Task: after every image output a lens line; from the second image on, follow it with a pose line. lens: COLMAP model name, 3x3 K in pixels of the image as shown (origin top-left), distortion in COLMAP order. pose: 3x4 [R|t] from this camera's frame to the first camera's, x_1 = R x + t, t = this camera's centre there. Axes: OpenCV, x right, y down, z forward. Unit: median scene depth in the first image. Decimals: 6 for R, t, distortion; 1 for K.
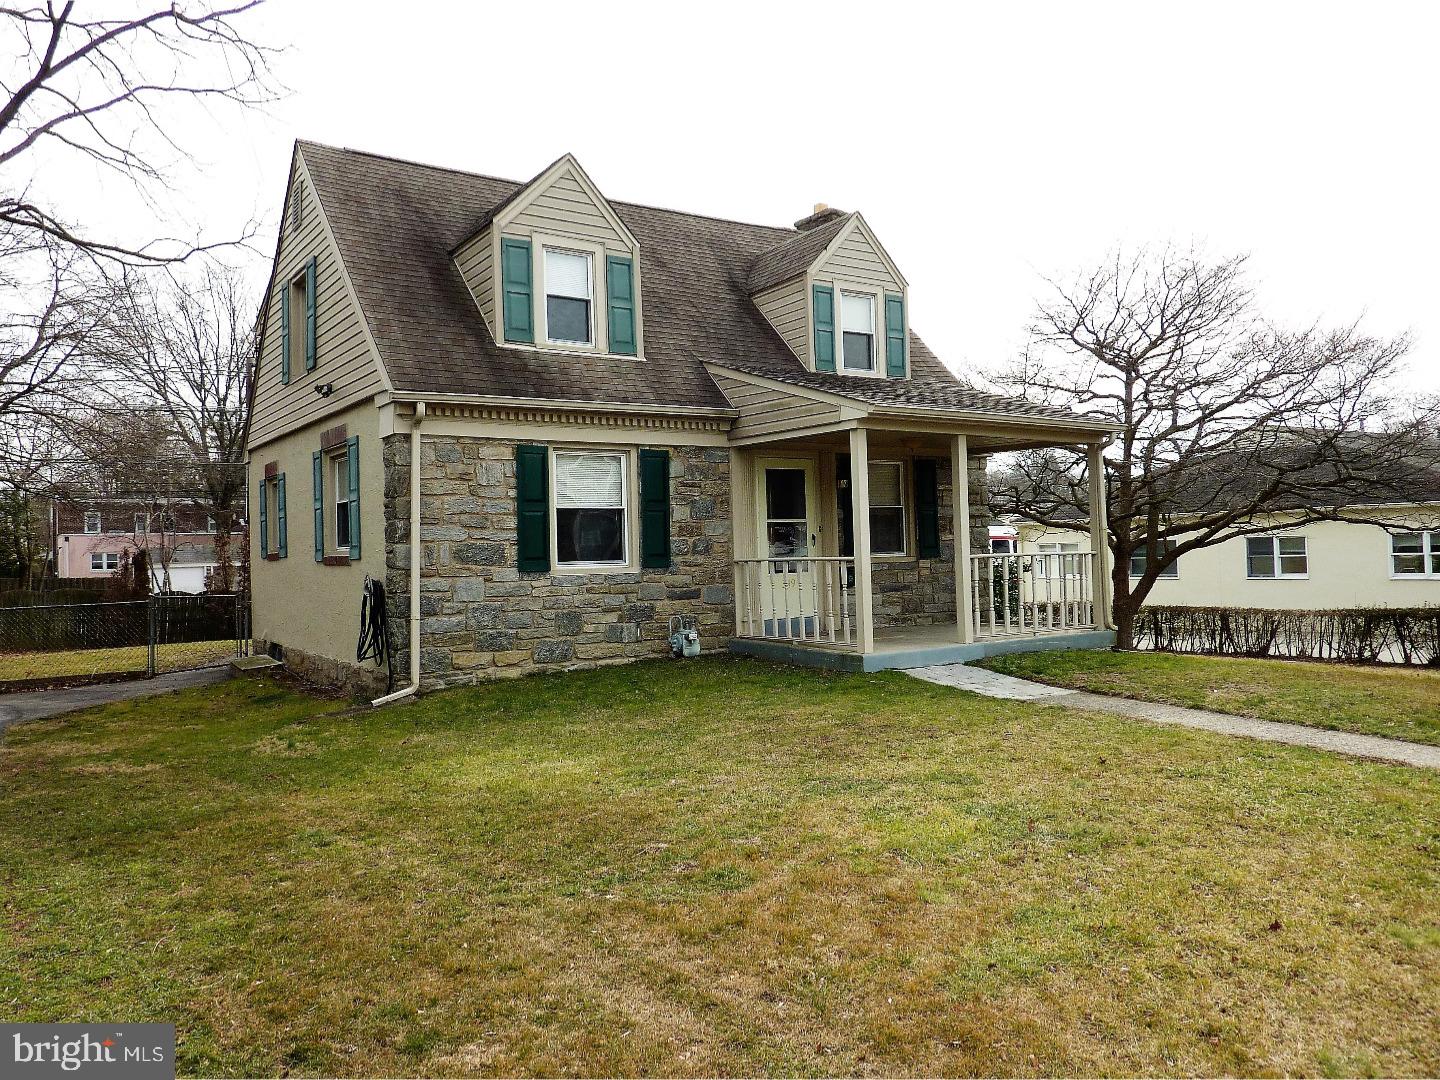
lens RADIAL K [[1071.2, 0, 731.1], [0, 1071.2, 536.5], [0, 0, 1]] dist [-0.009398, -0.016416]
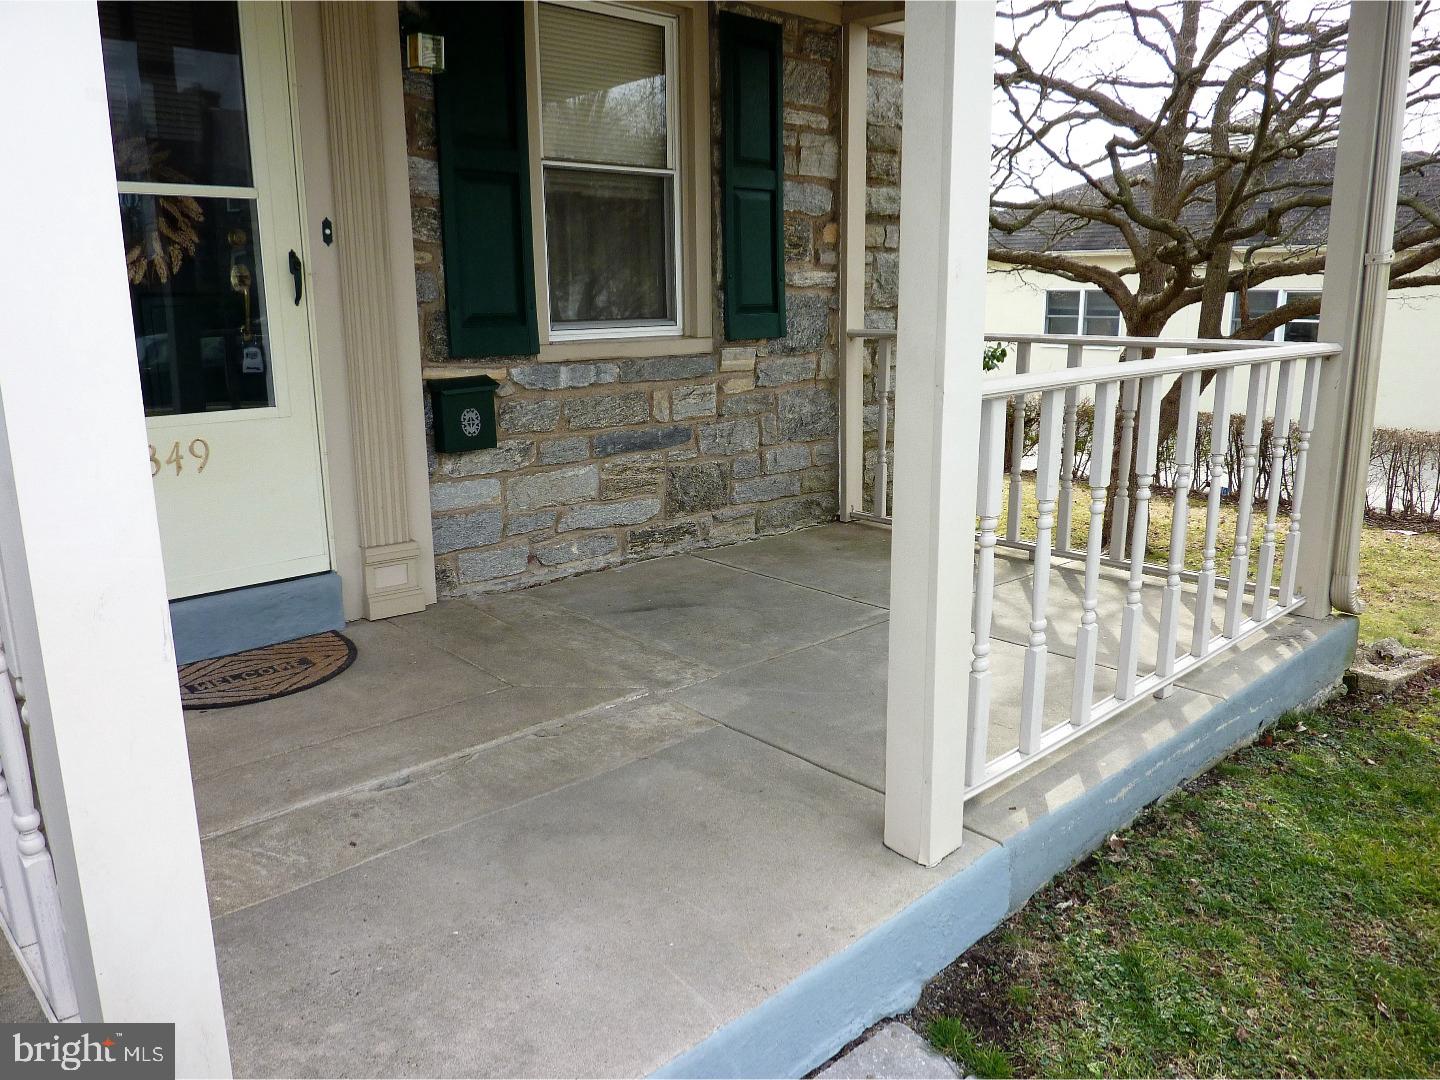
lens RADIAL K [[1071.2, 0, 723.1], [0, 1071.2, 537.9], [0, 0, 1]] dist [-0.009398, -0.016416]
pose [[0.989703, -0.012418, 0.142596, 0.155468], [-0.021282, 0.972390, 0.232391, 0.002856], [-0.141544, -0.233033, 0.962113, 0.812556]]
